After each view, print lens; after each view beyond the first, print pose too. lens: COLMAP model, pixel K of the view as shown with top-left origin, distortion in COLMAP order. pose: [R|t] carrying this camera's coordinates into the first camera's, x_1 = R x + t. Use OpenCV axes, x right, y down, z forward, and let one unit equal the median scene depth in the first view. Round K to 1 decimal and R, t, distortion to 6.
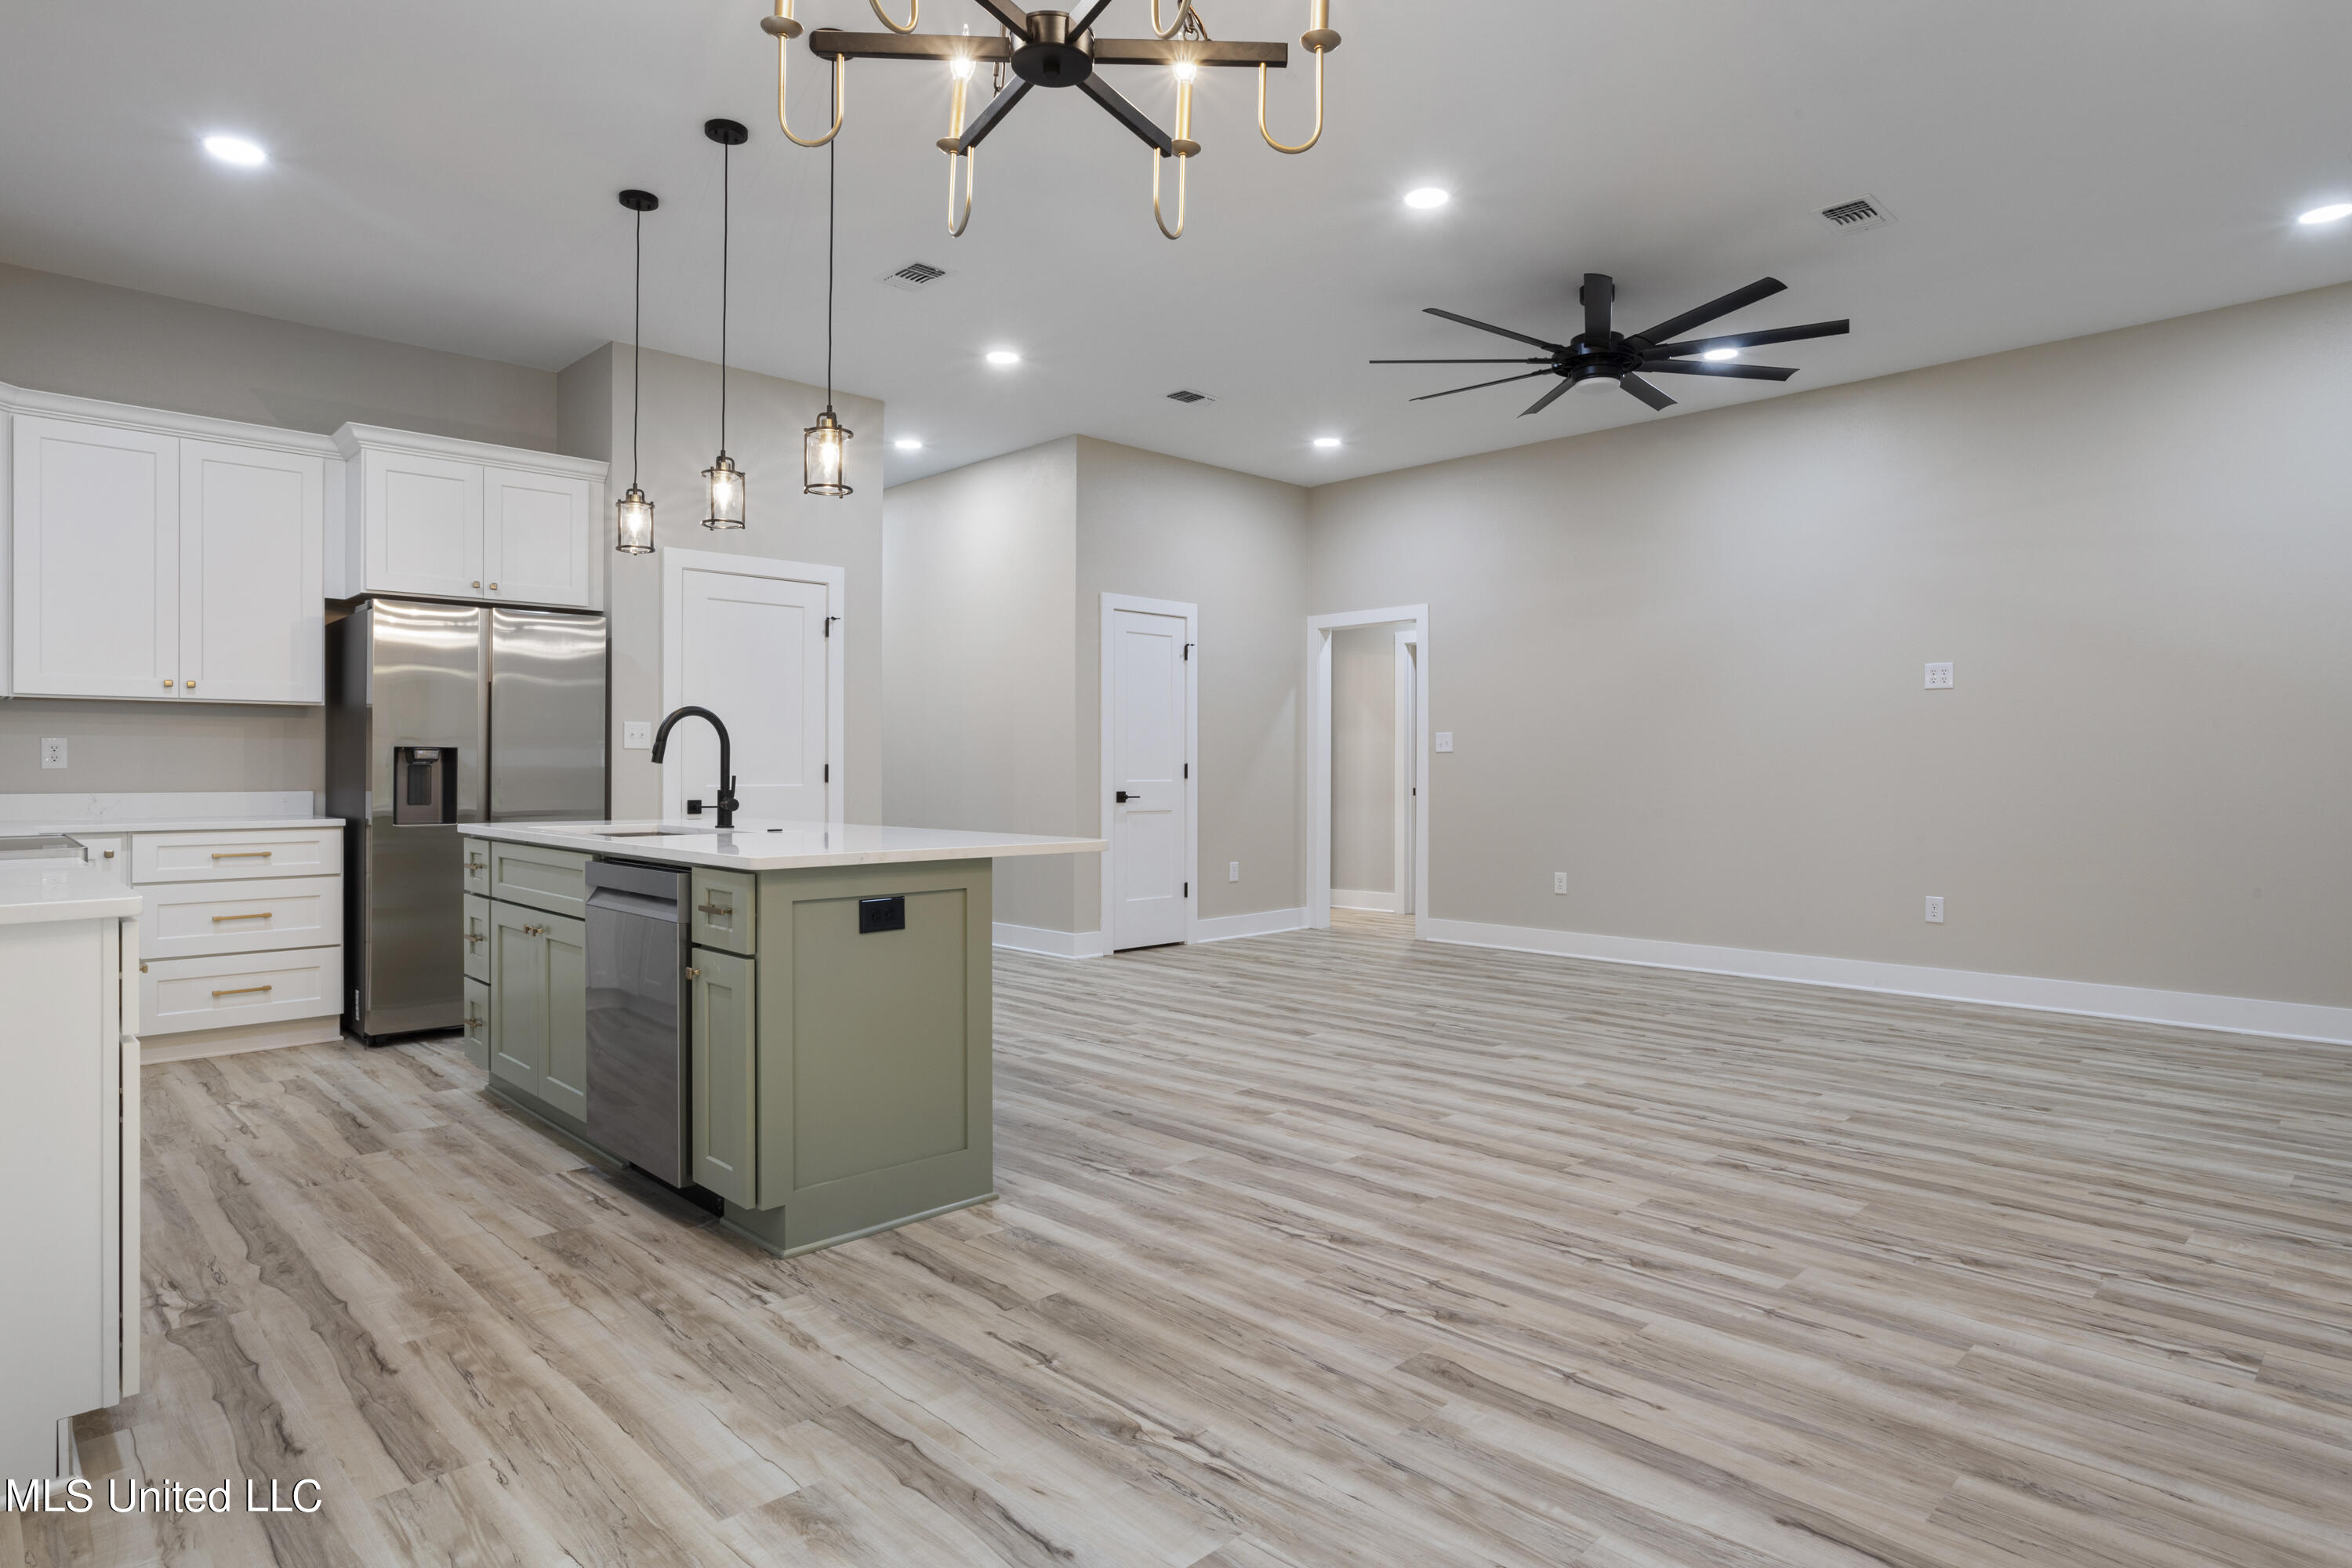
lens RADIAL K [[1303.7, 0, 1175.8], [0, 1303.7, 761.3], [0, 0, 1]] dist [-0.053995, 0.043748]
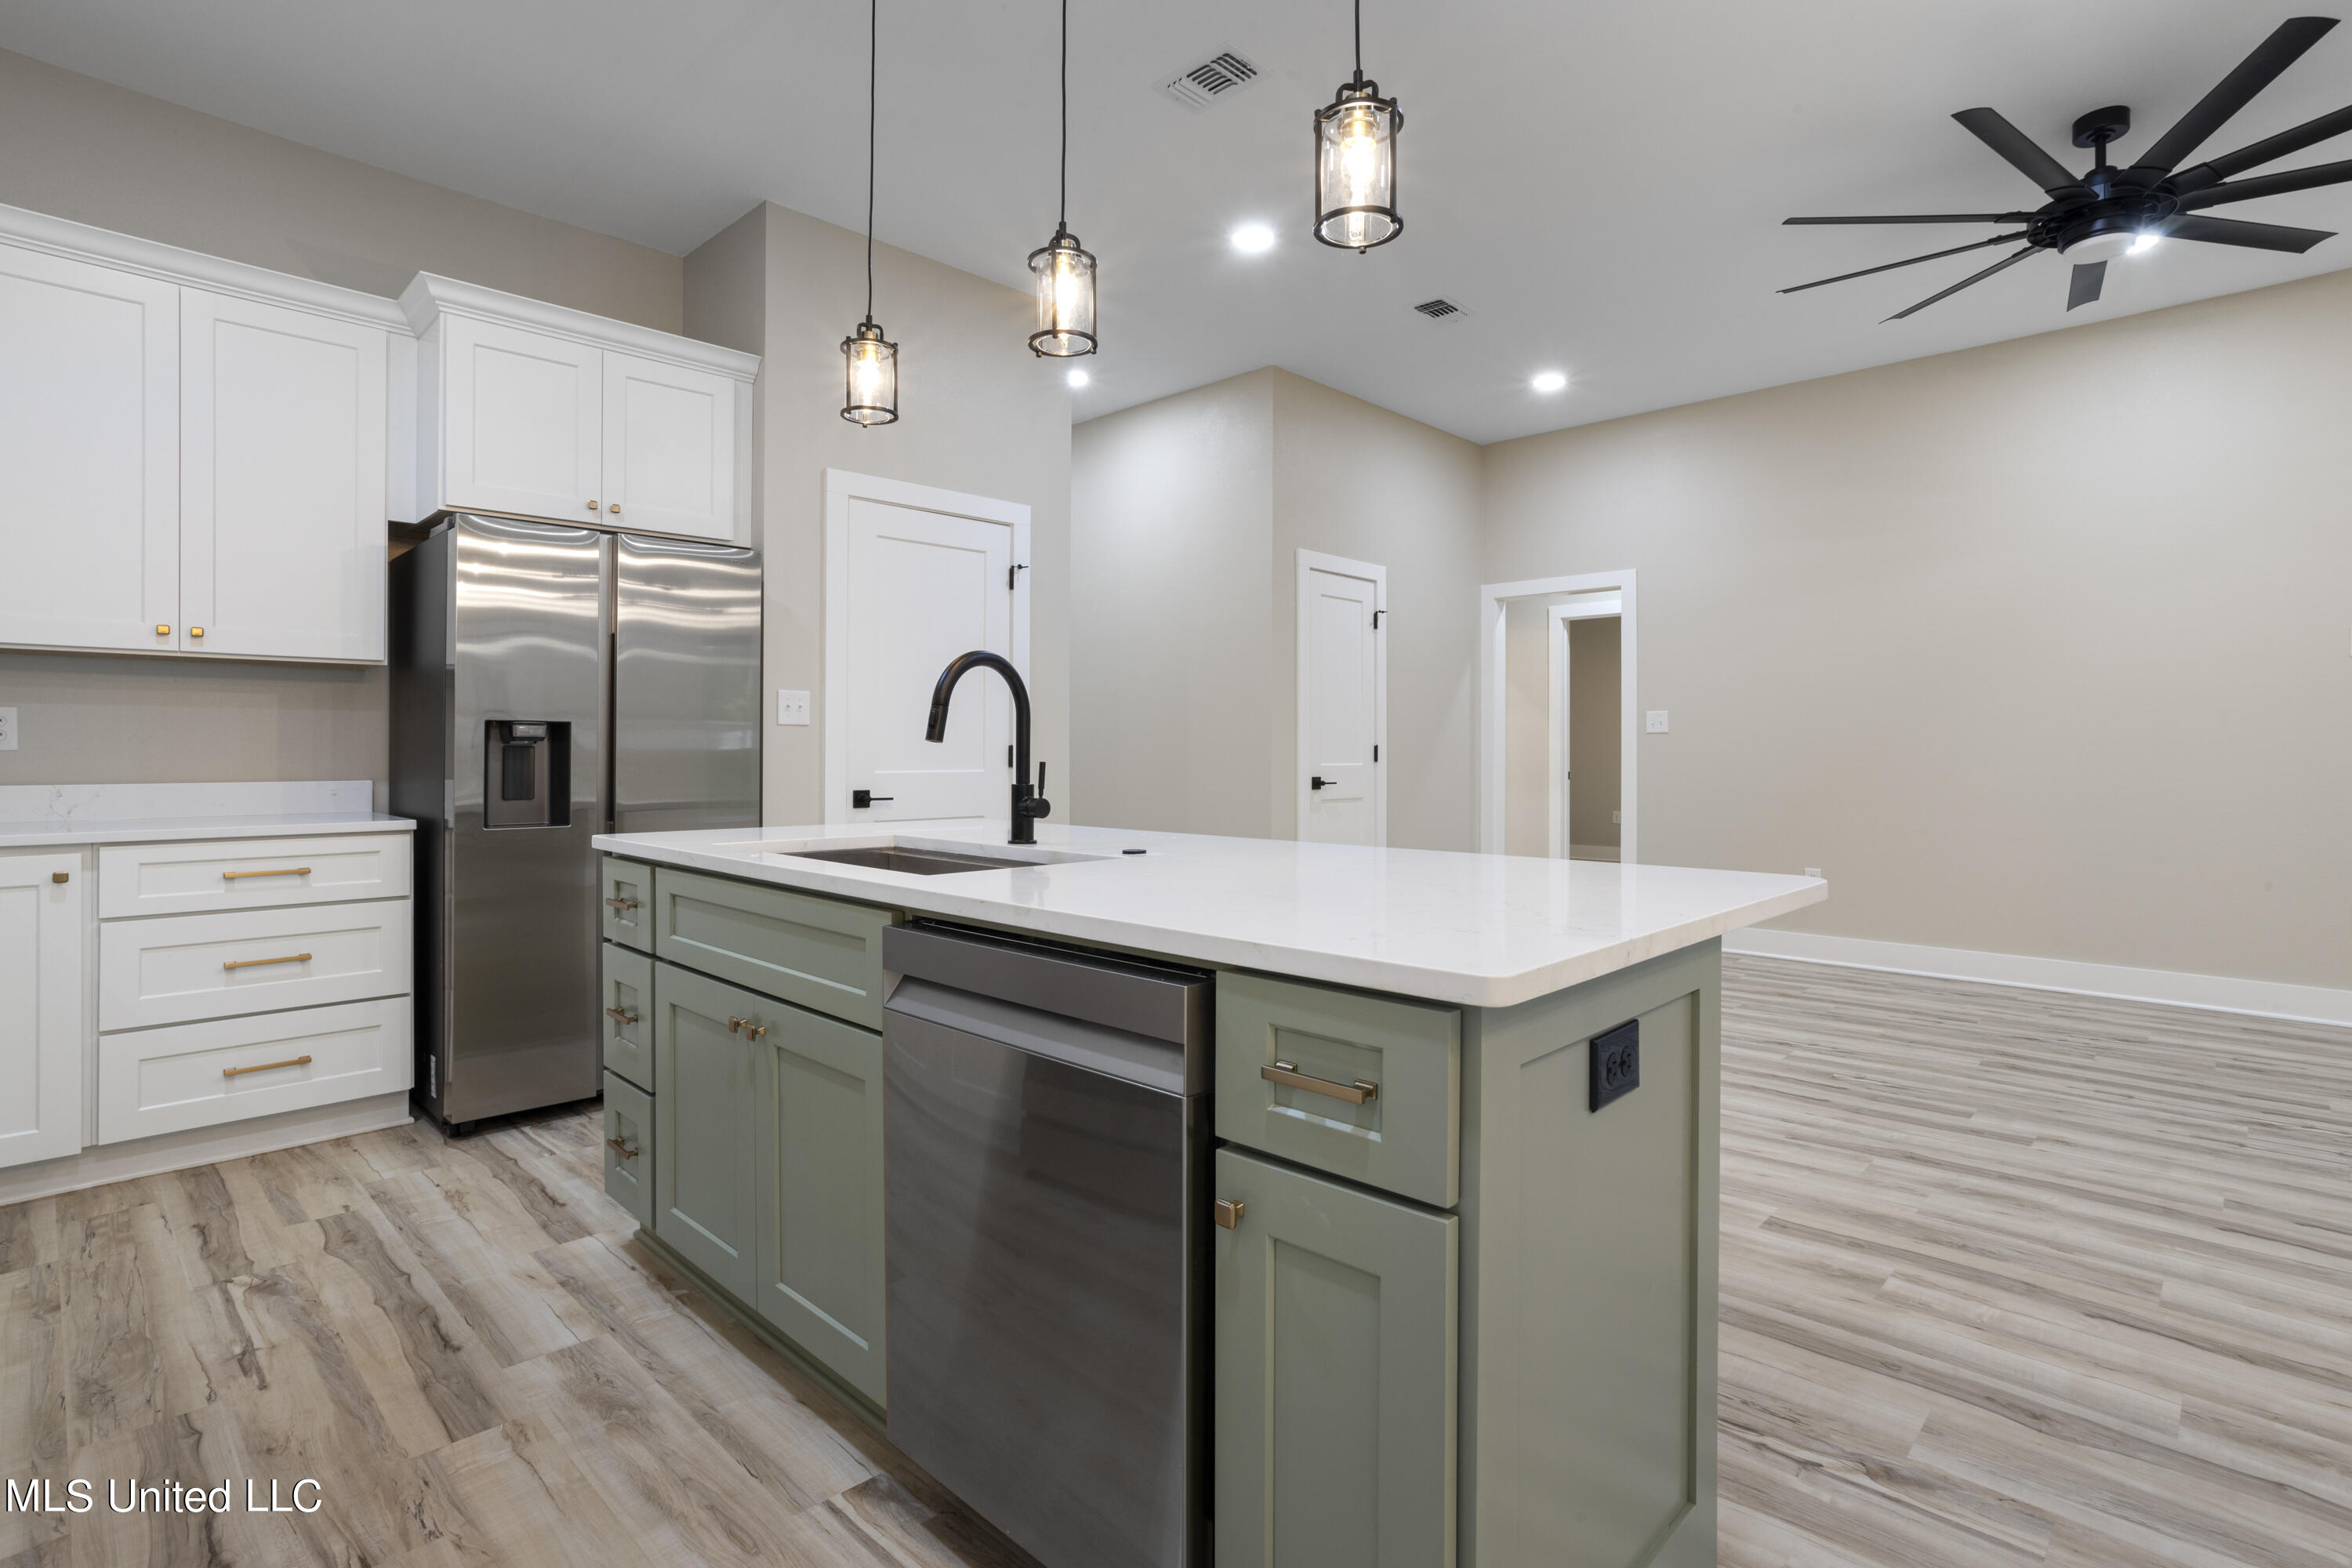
lens RADIAL K [[1144.6, 0, 1176.3], [0, 1144.6, 740.3], [0, 0, 1]] dist [-0.054221, 0.032615]
pose [[0.999654, 0.001004, 0.026278, -0.249652], [-0.000925, 0.999995, -0.003004, 0.001635], [-0.026281, 0.002979, 0.999650, 0.377686]]
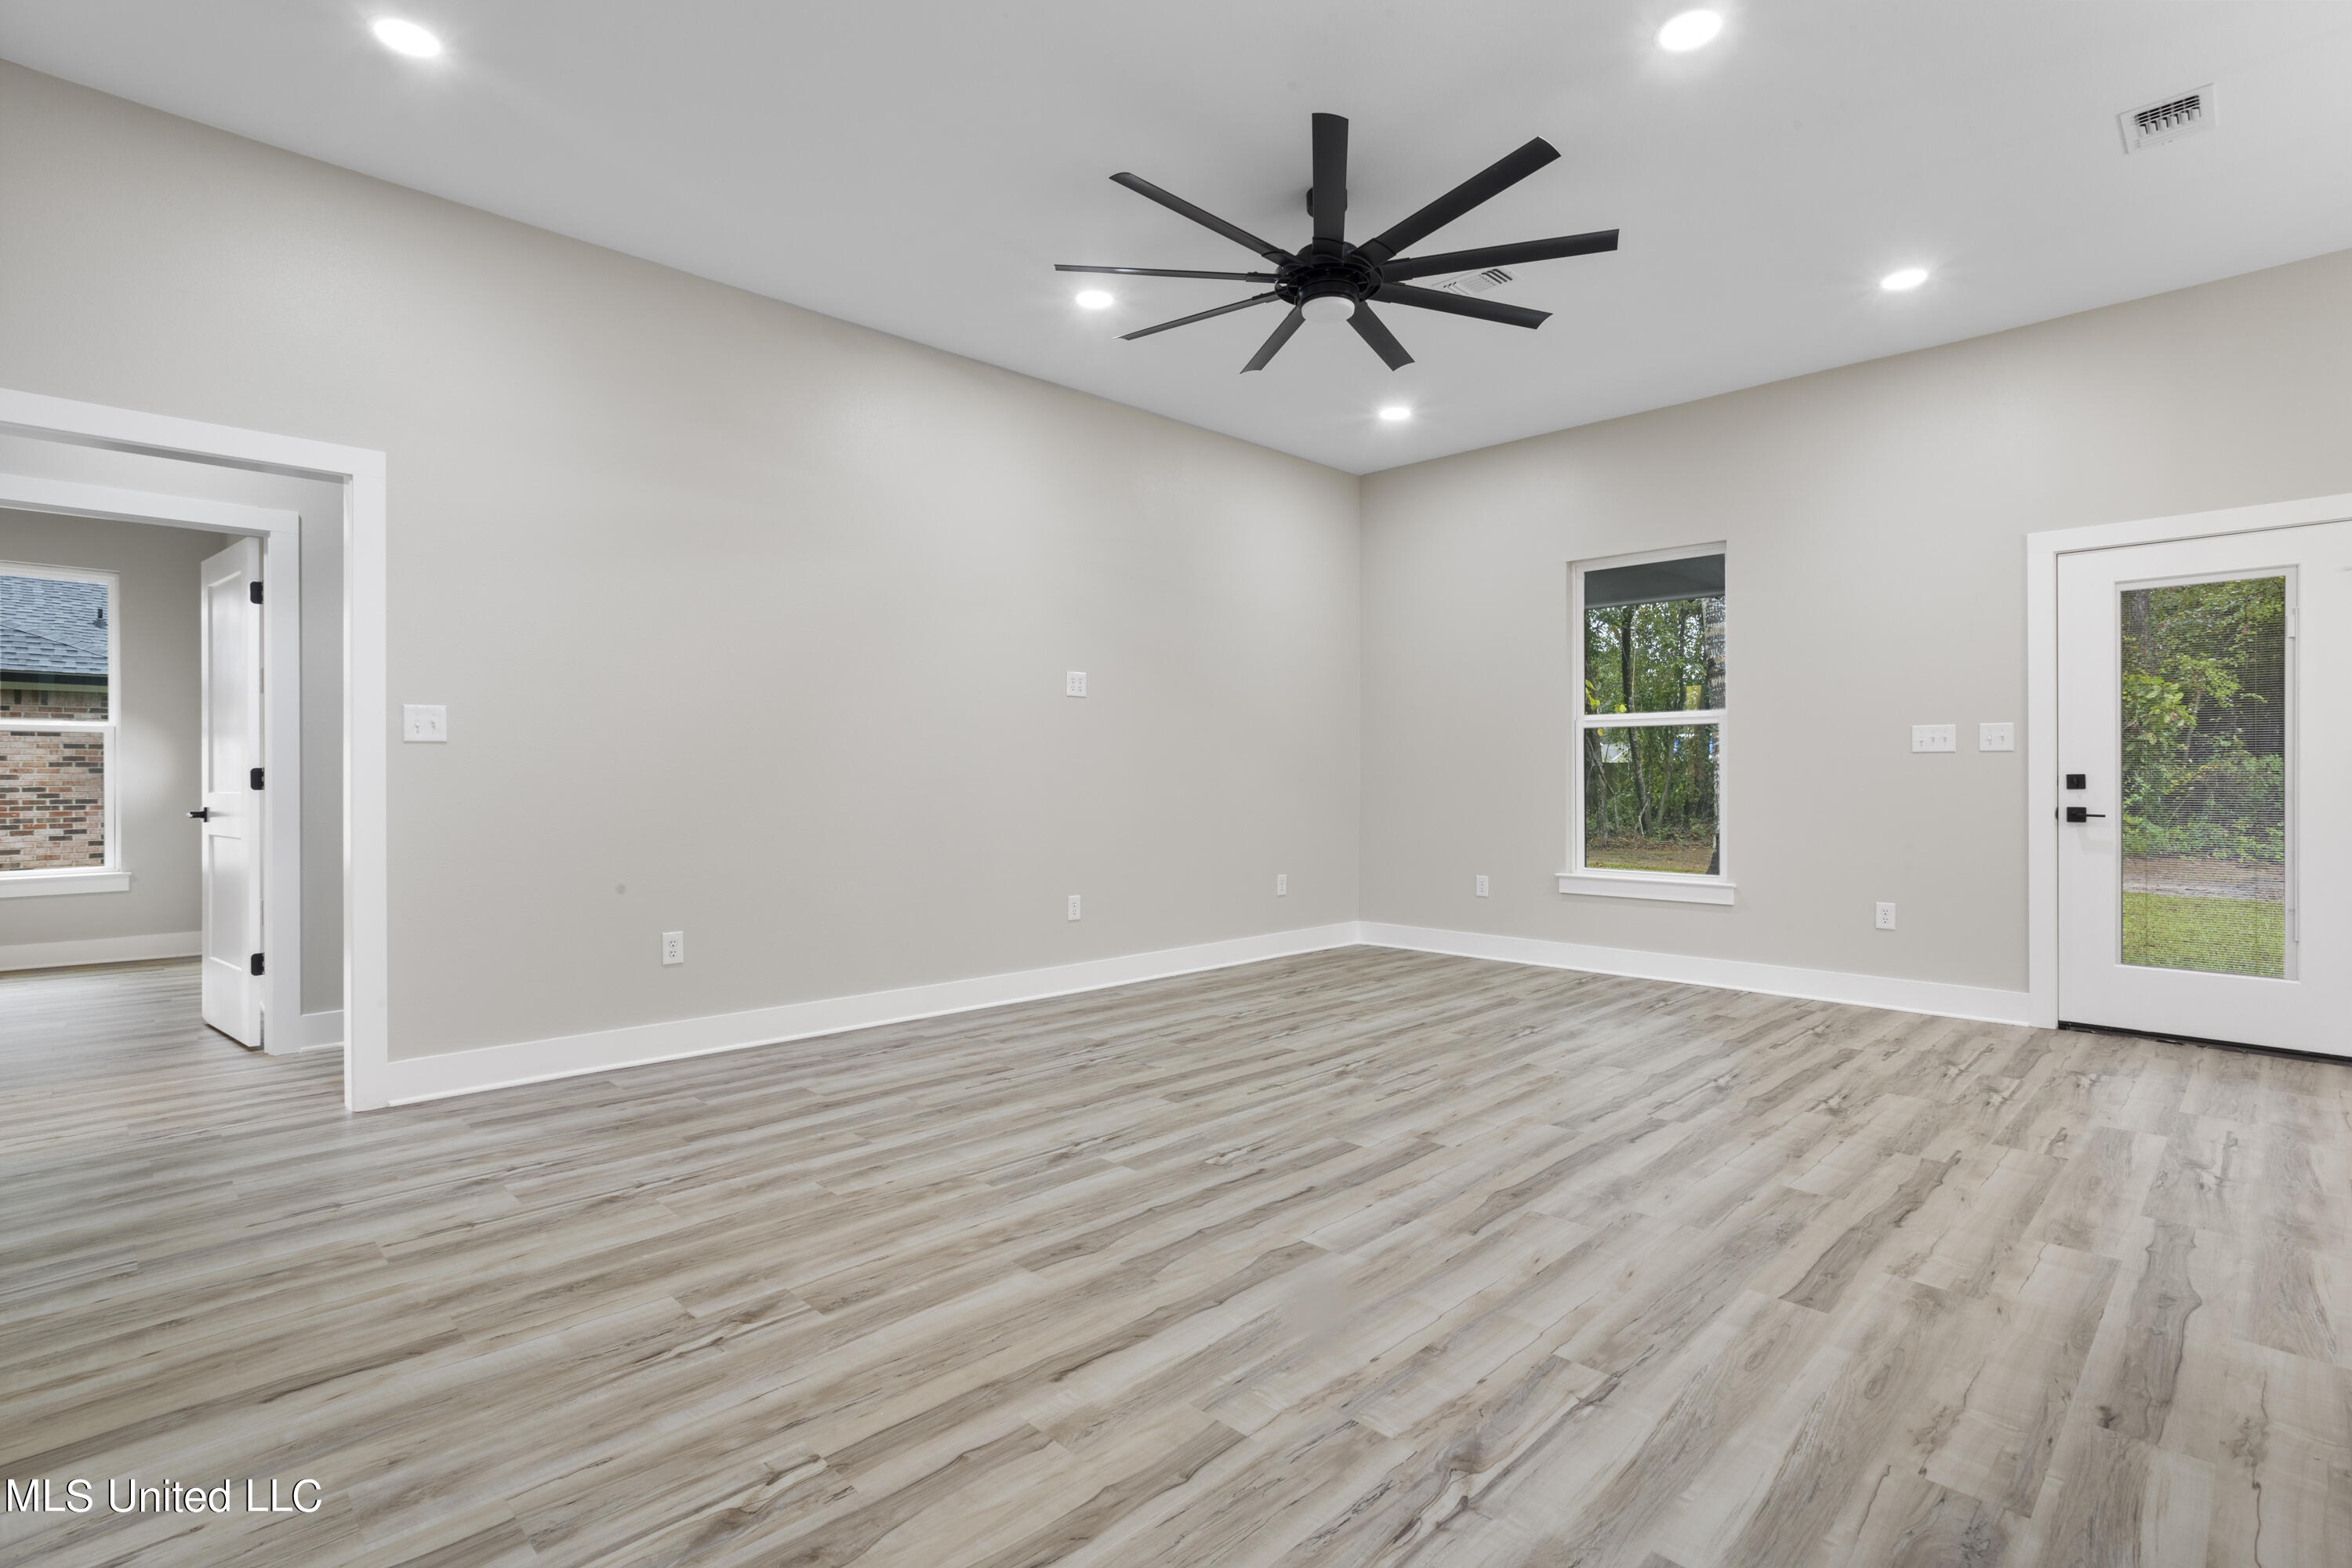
lens RADIAL K [[1128.4, 0, 1169.0], [0, 1128.4, 774.5], [0, 0, 1]] dist [-0.050898, 0.029621]
pose [[-0.001831, -0.000663, 0.999998, -0.417375], [-0.004353, 0.999990, 0.000655, 0.008029], [-0.999989, -0.004352, -0.001834, 1.176051]]
